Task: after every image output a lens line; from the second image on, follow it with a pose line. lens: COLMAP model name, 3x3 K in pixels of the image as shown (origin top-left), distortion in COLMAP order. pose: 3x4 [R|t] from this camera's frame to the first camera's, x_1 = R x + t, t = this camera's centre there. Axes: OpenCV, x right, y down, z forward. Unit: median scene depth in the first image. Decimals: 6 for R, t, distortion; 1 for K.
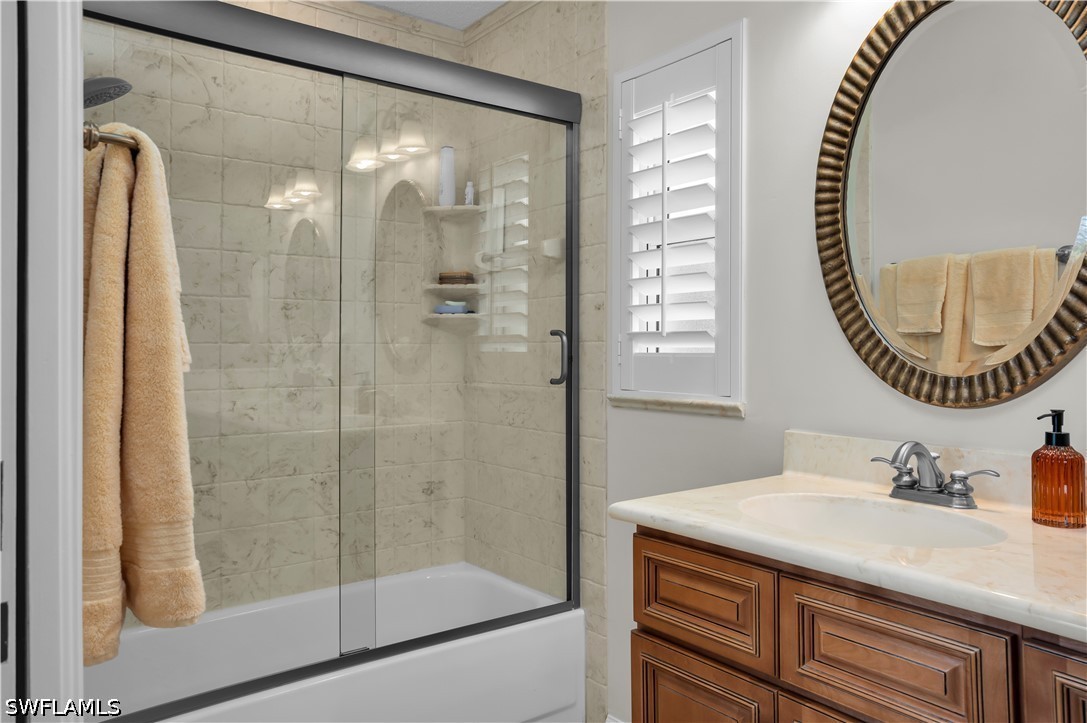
lens RADIAL K [[798.5, 0, 543.5], [0, 798.5, 361.5], [0, 0, 1]] dist [0.026600, 0.004420]
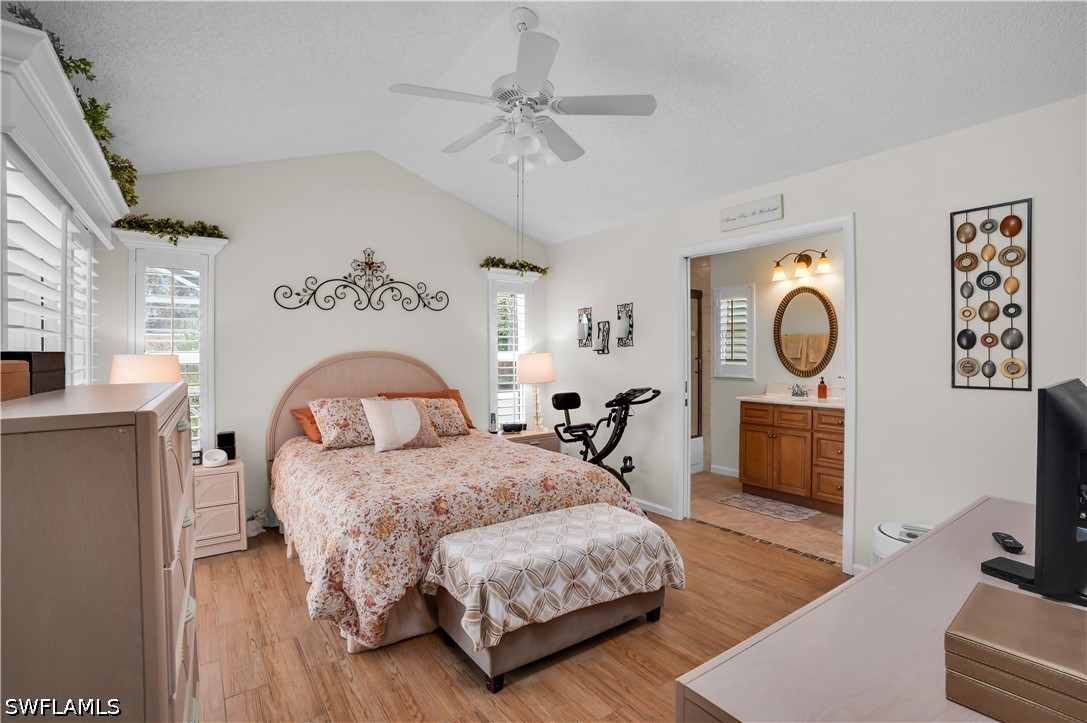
lens RADIAL K [[542.9, 0, 555.4], [0, 542.9, 357.9], [0, 0, 1]] dist [0.002227, 0.000746]
pose [[0.999512, -0.004906, 0.030848, -0.845582], [0.004893, 0.999988, 0.000493, -0.052768], [-0.030850, -0.000342, 0.999524, -1.725130]]
